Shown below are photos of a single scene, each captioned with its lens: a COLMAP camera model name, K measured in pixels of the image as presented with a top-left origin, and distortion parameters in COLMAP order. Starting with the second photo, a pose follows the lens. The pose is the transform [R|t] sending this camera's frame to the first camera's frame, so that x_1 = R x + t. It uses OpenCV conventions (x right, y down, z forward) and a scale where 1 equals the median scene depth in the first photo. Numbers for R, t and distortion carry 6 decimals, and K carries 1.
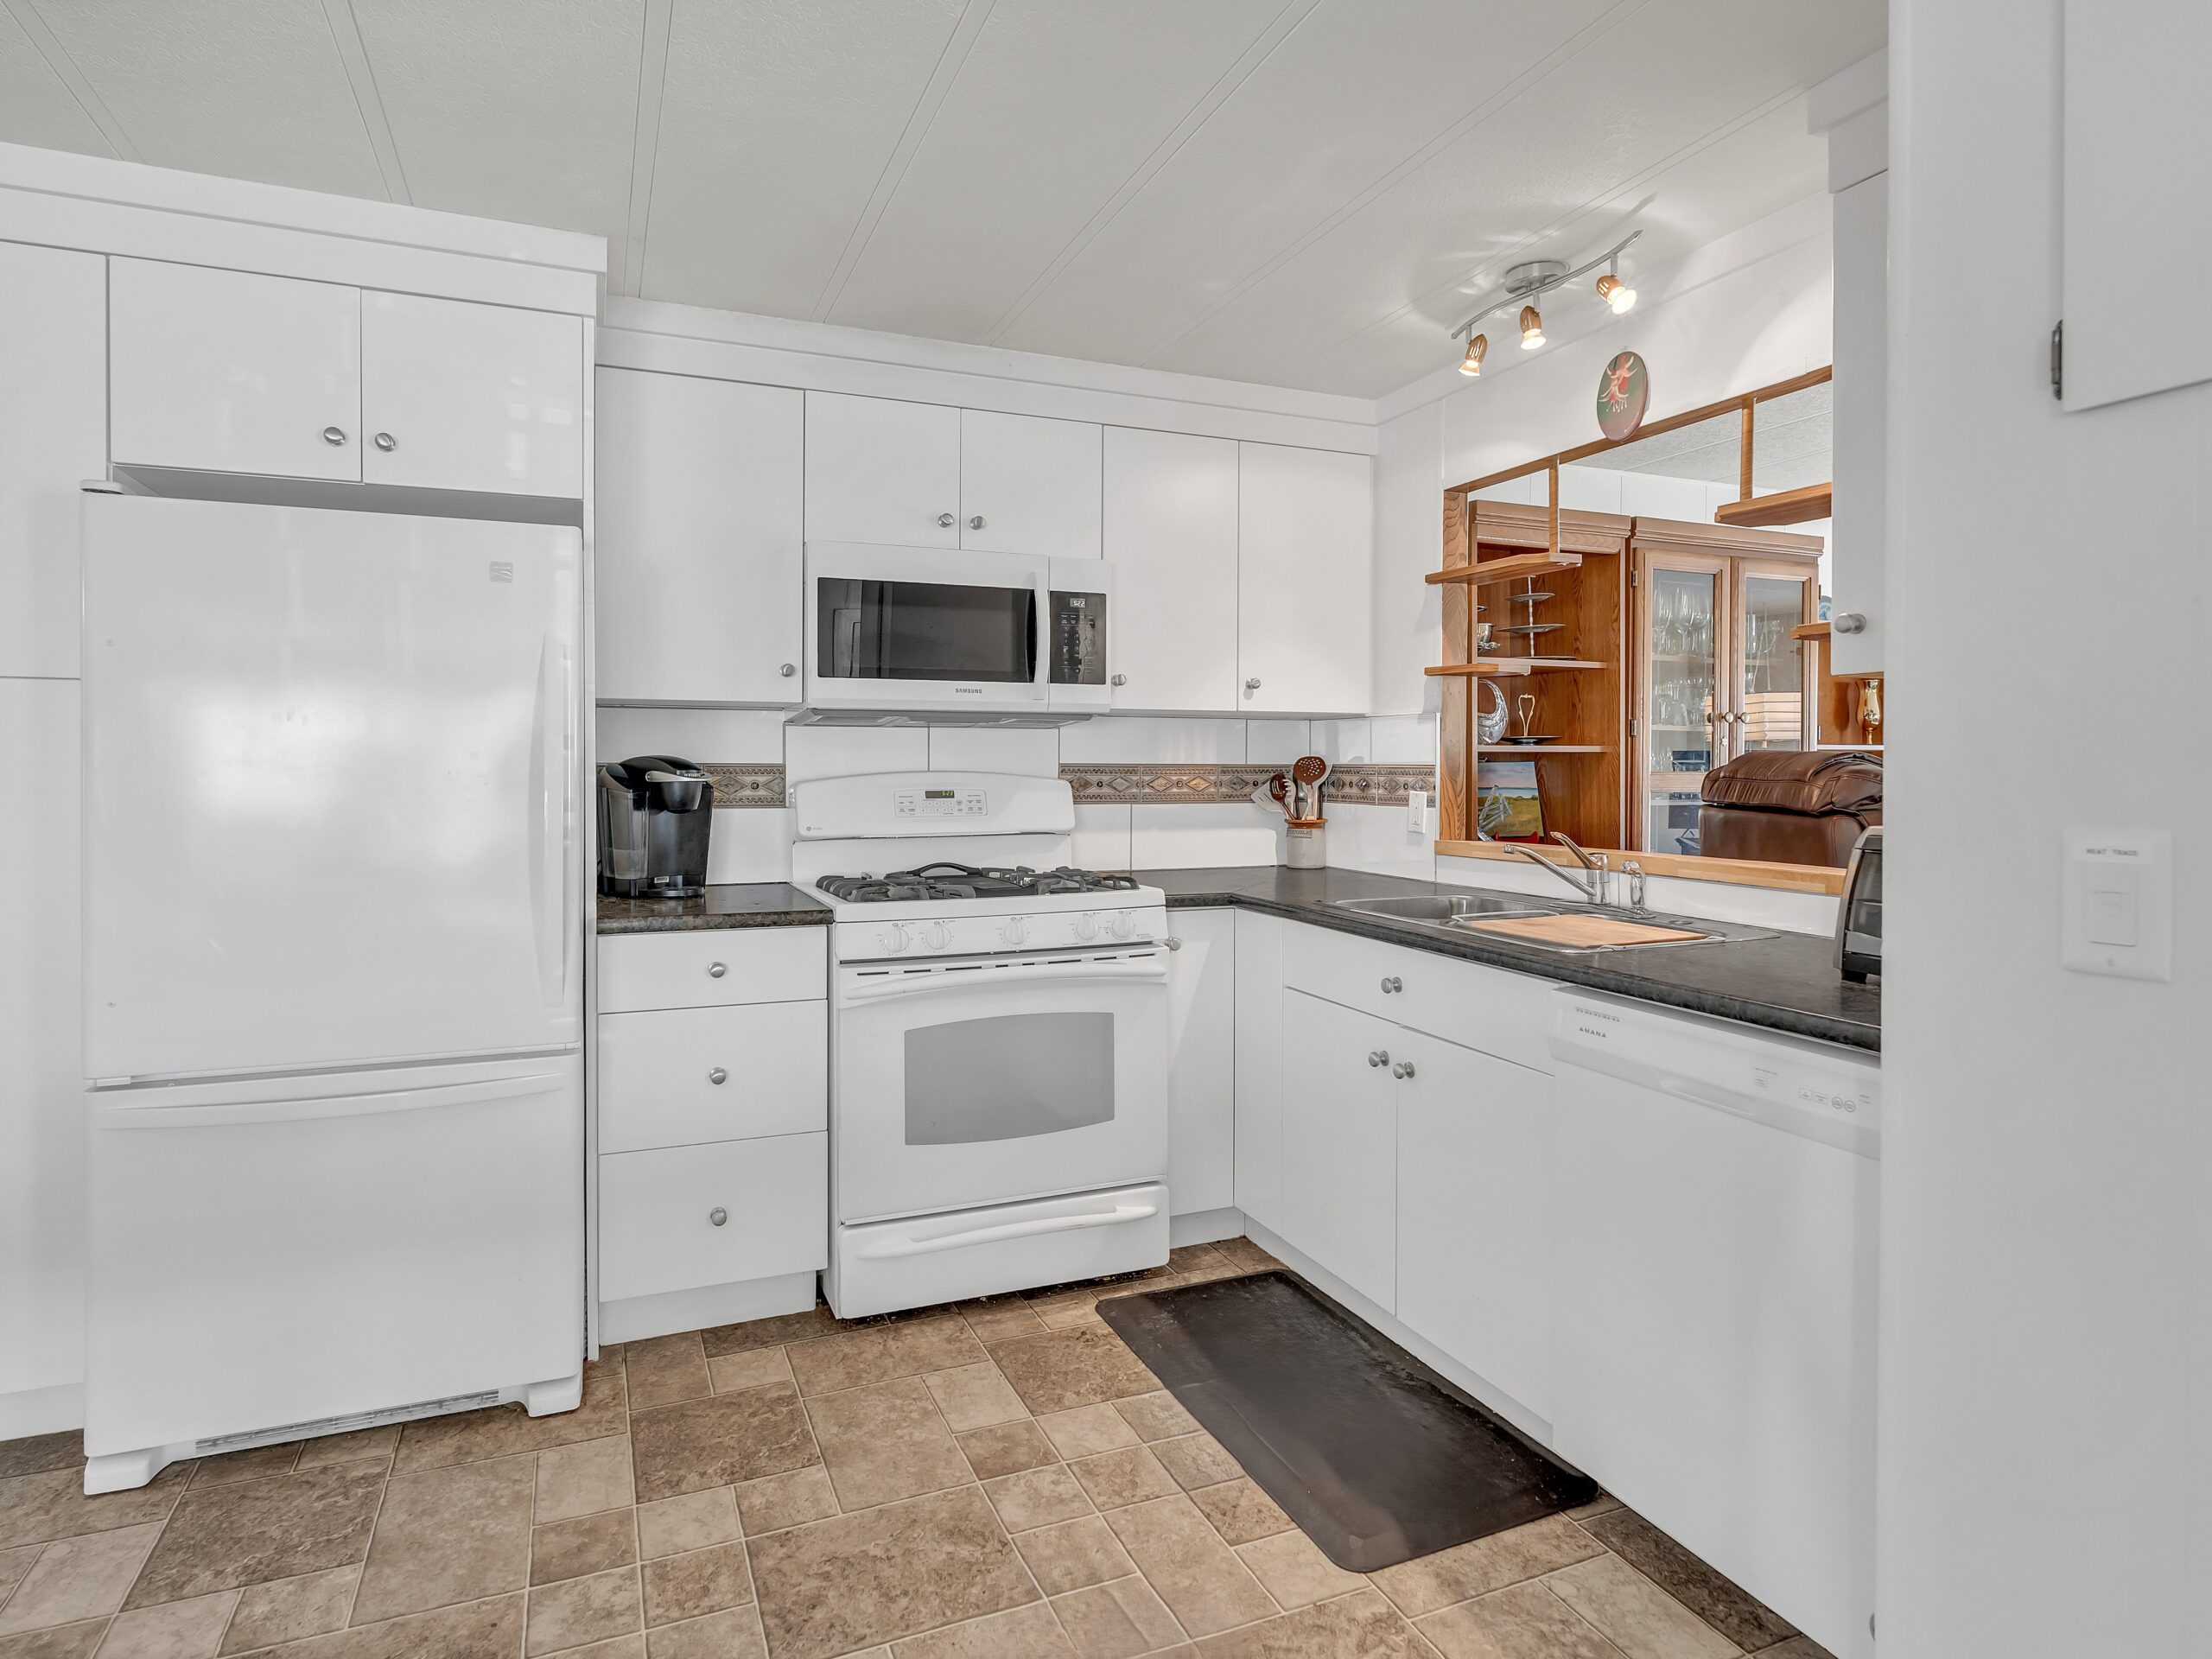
lens RADIAL K [[1174.1, 0, 1095.9], [0, 1174.1, 774.1], [0, 0, 1]] dist [-0.007753, 0.001585]
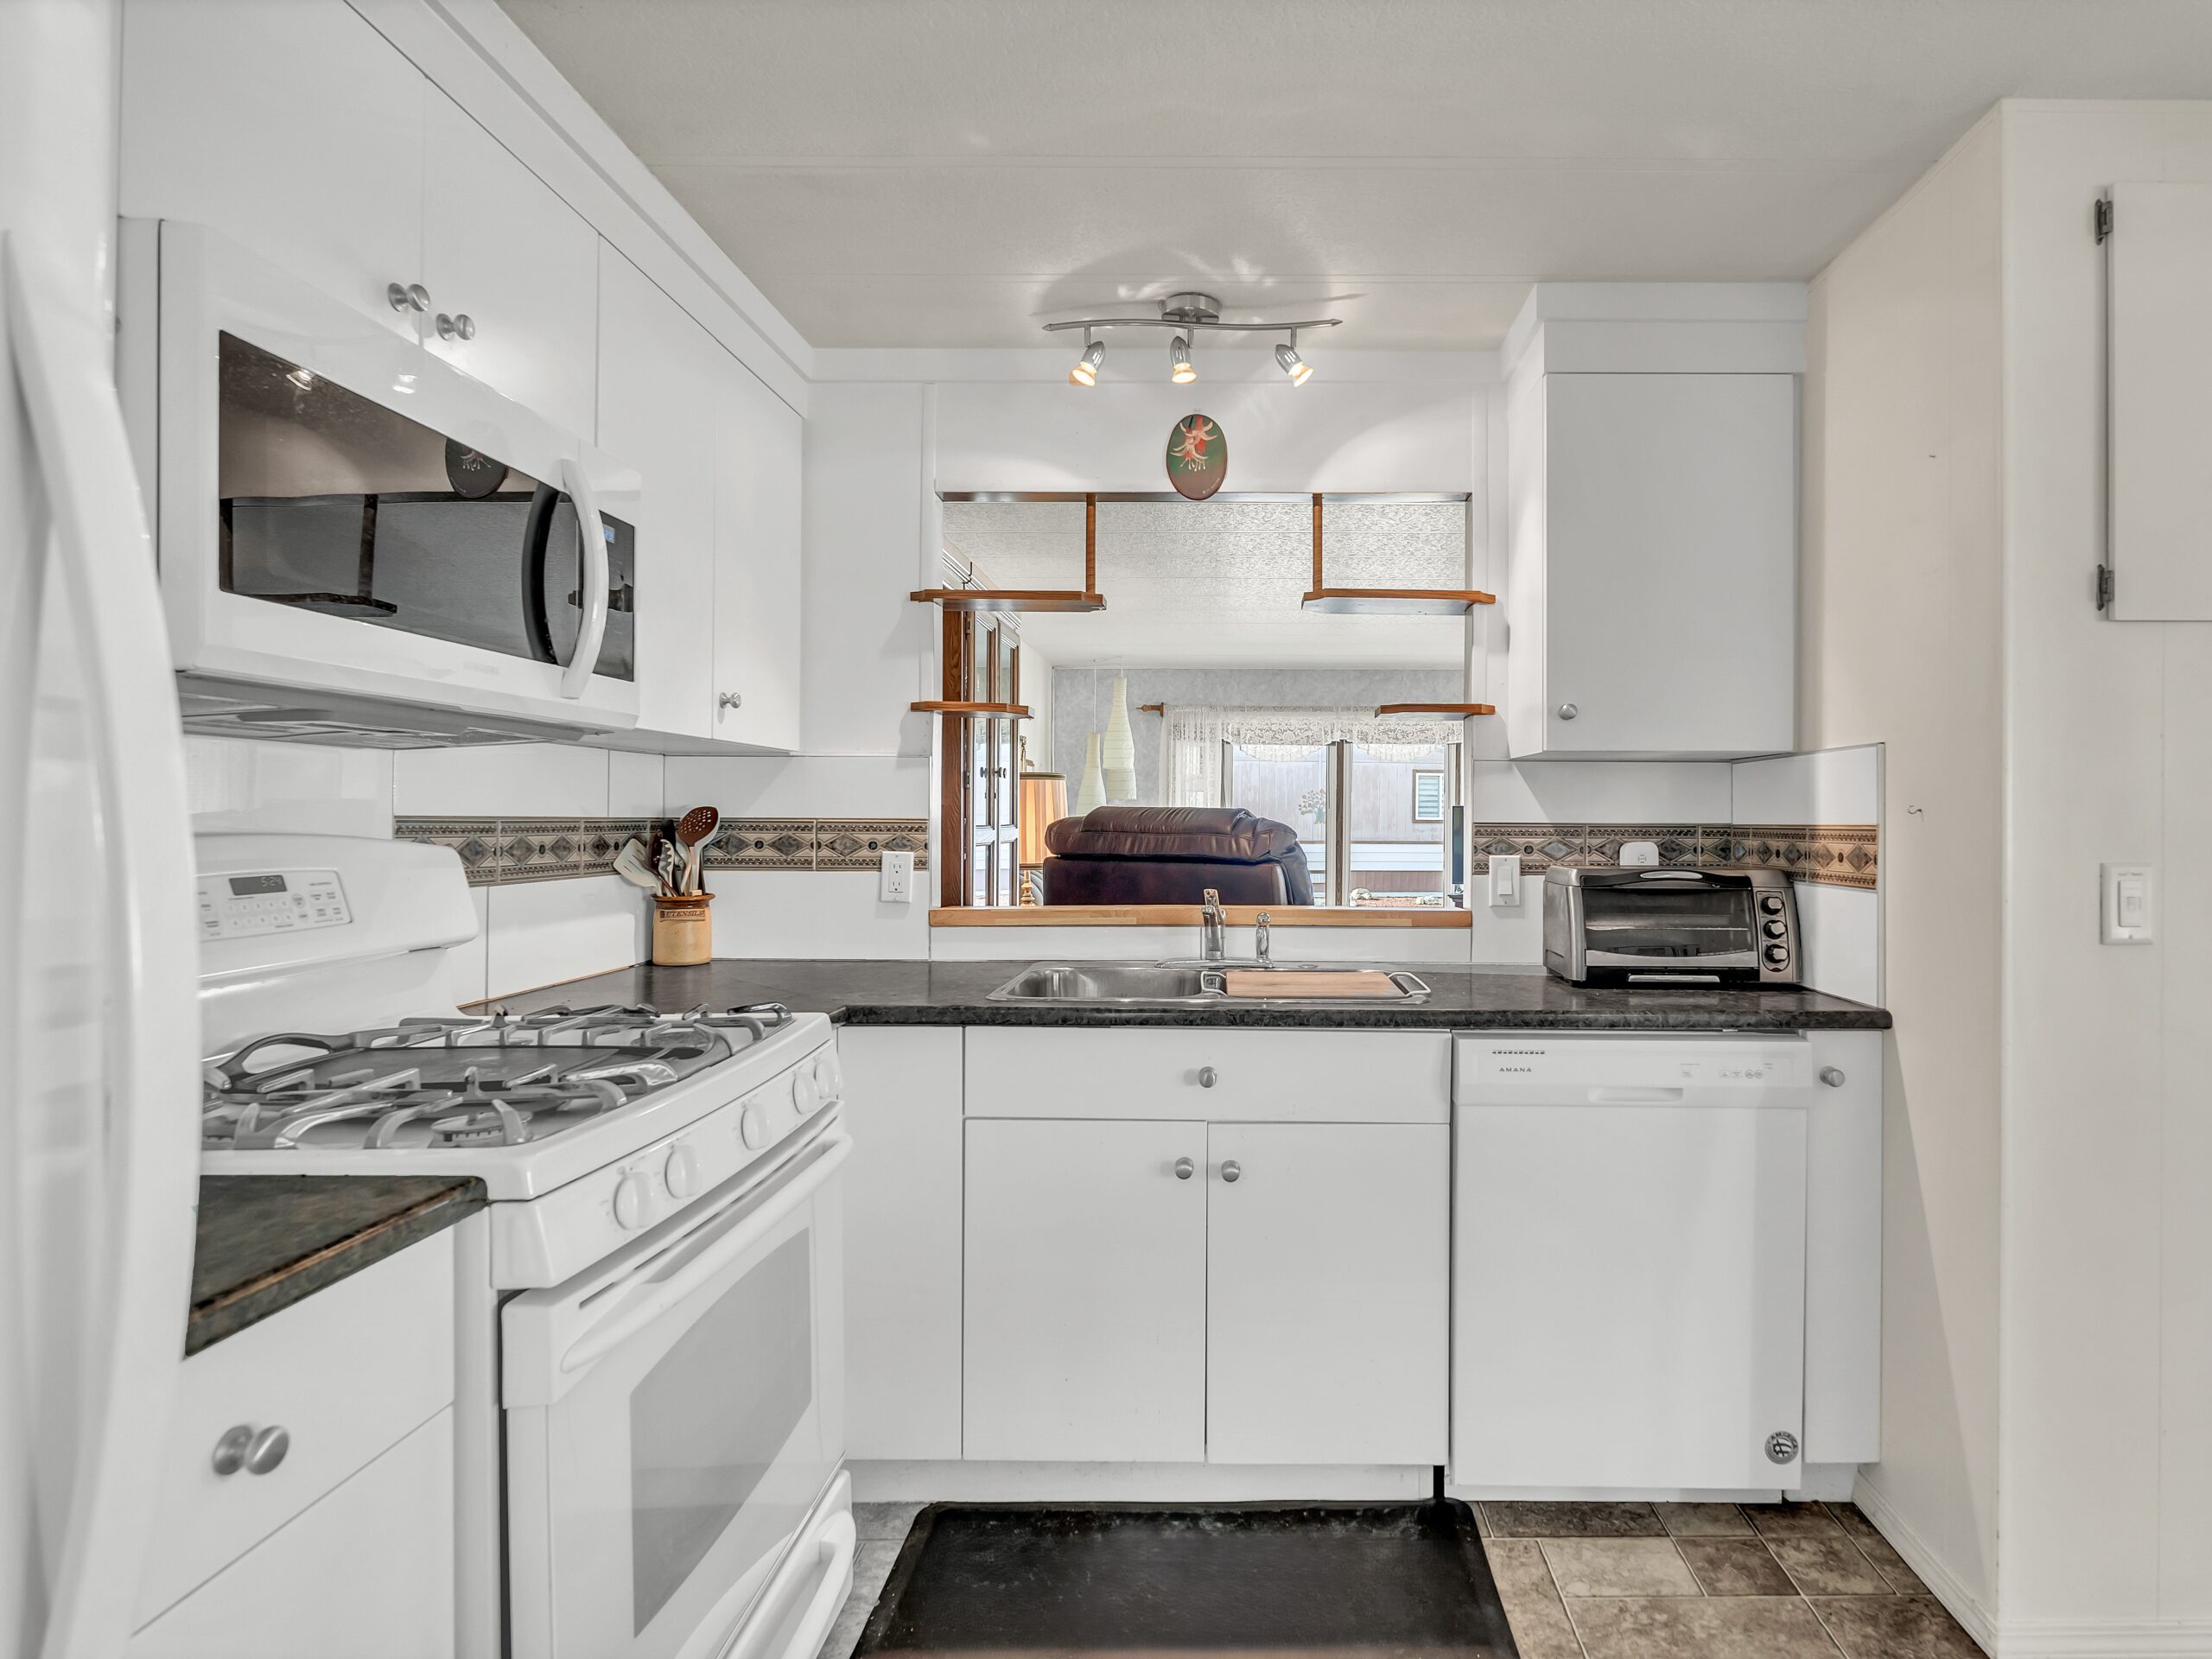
lens RADIAL K [[1174.1, 0, 1268.3], [0, 1174.1, 813.7], [0, 0, 1]] dist [-0.007753, 0.001585]
pose [[0.387638, 0.005018, 0.921798, -0.522270], [0.003025, 0.999973, -0.006716, -0.007331], [-0.921807, 0.005392, 0.387612, 0.622708]]
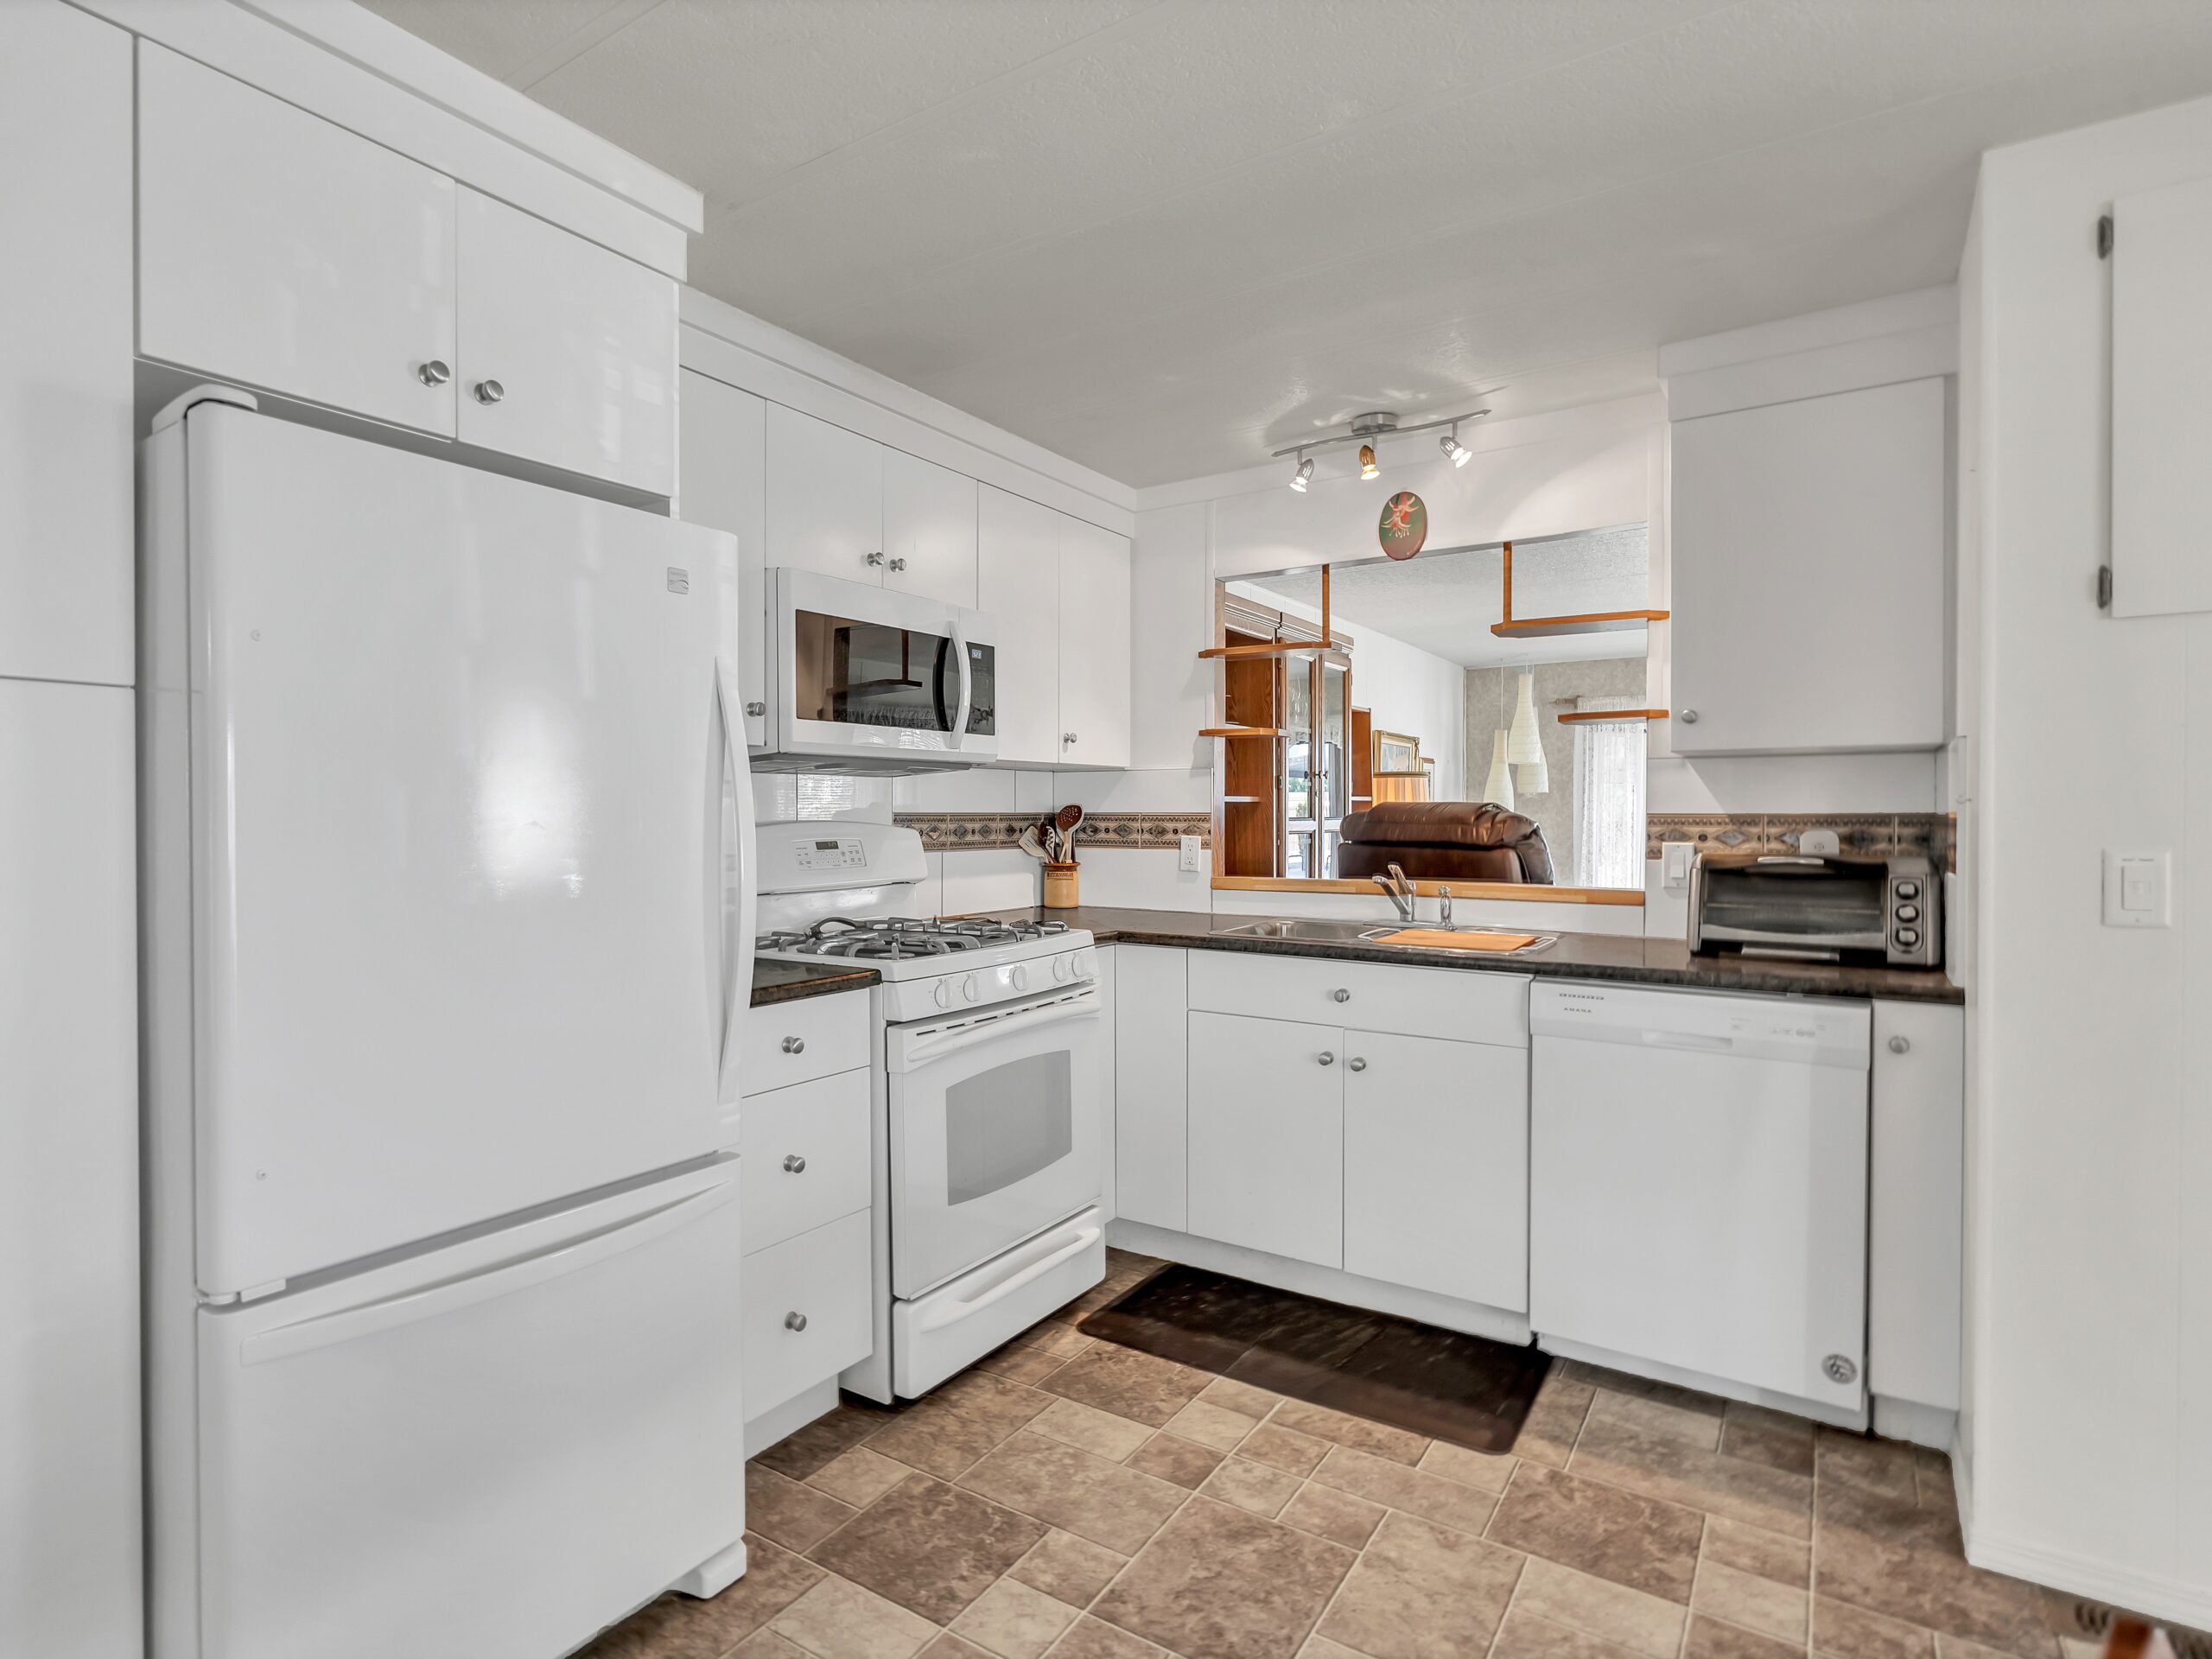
lens RADIAL K [[1159.0, 0, 1036.4], [0, 1159.0, 820.5], [0, 0, 1]] dist [-0.007124, 0.001268]
pose [[0.844964, -0.005911, 0.534791, -0.647010], [0.006038, 0.999981, 0.001514, -0.003827], [-0.534789, 0.001950, 0.844983, 0.160464]]
